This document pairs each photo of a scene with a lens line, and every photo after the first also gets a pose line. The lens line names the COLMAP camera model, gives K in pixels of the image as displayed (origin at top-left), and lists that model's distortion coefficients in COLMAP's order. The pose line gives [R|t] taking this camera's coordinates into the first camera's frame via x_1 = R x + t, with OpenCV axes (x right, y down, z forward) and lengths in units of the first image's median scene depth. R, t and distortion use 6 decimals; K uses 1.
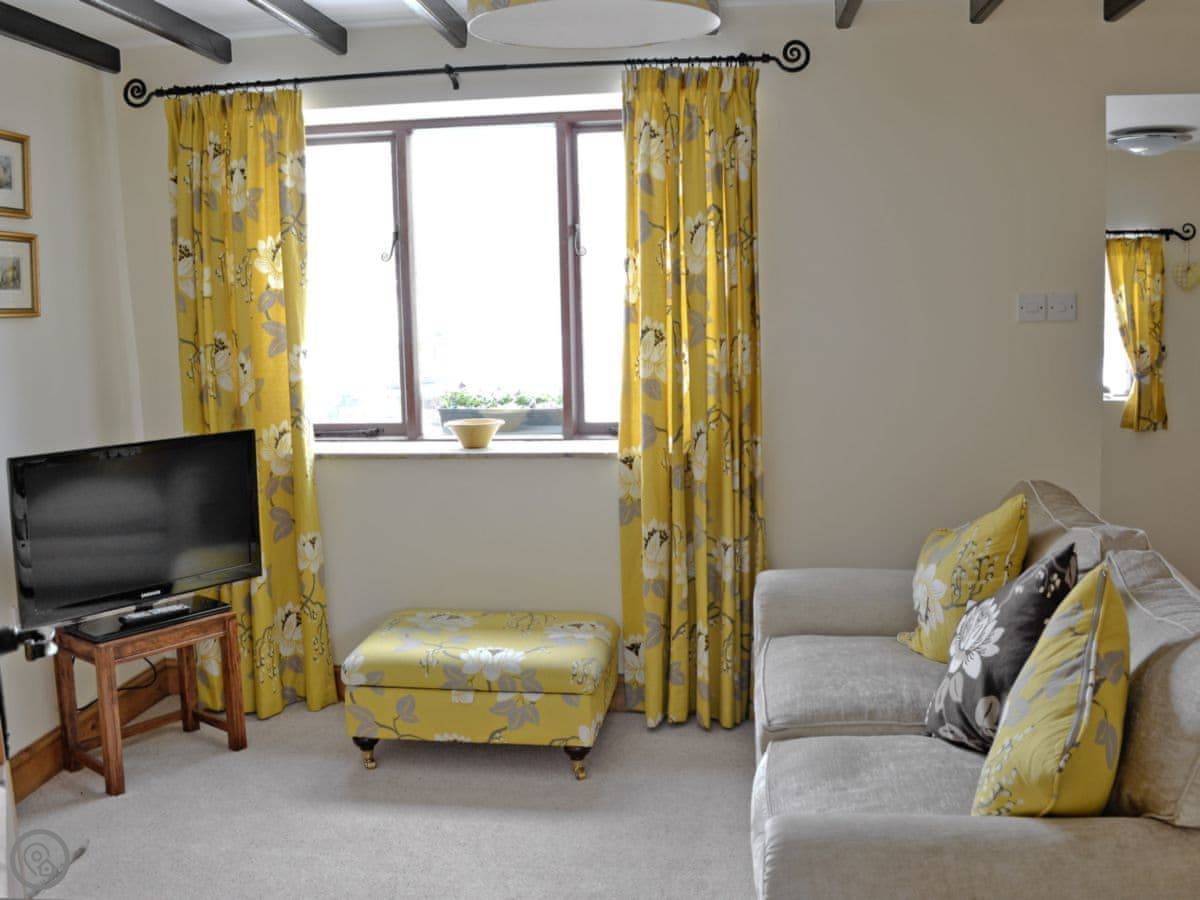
lens RADIAL K [[1154.2, 0, 600.0], [0, 1154.2, 450.0], [0, 0, 1]] dist [-0.064990, -0.011790]
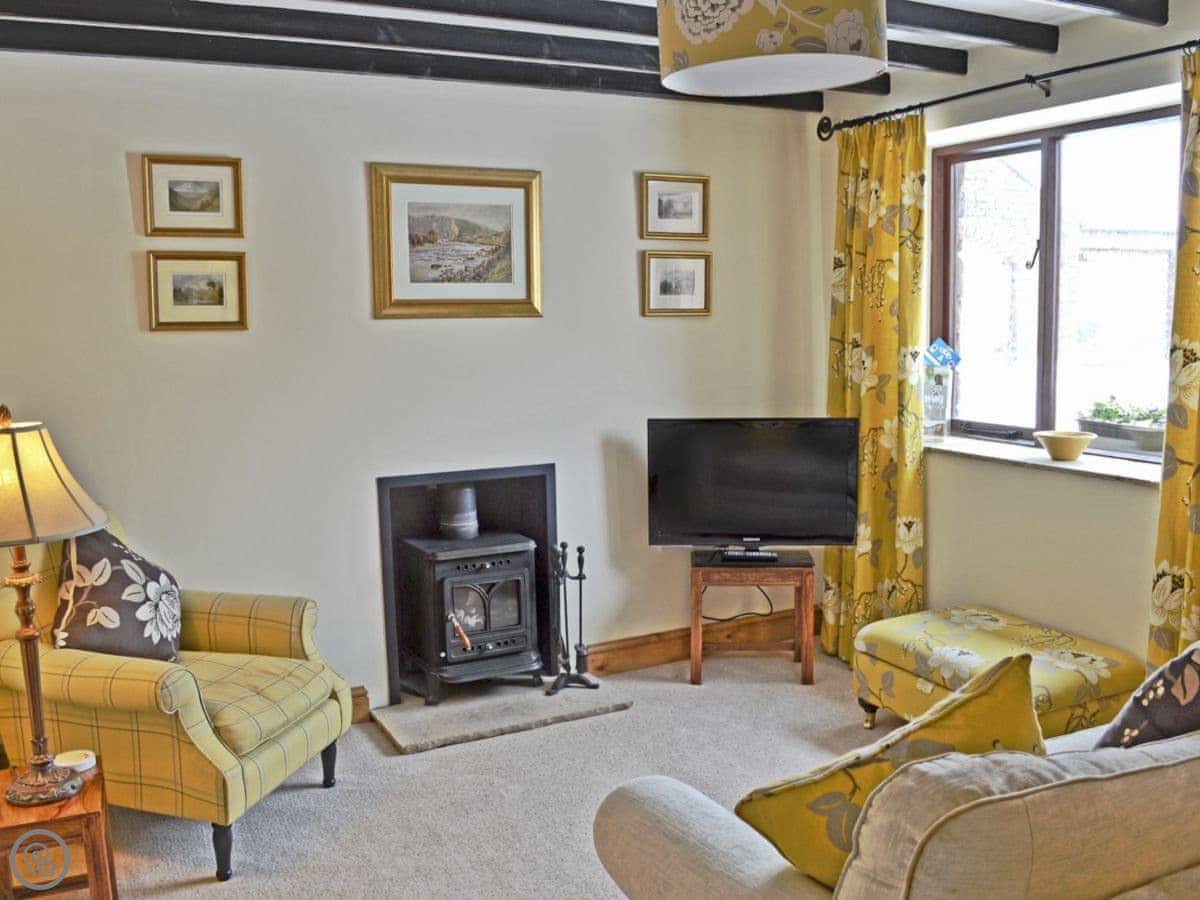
lens RADIAL K [[1137.0, 0, 600.7], [0, 1137.0, 468.4], [0, 0, 1]] dist [-0.010461, -0.005099]
pose [[0.576338, 0.132391, -0.806416, 0.475727], [-0.109541, 0.990400, 0.084308, -0.035712], [0.809837, 0.039745, 0.585308, 0.123199]]
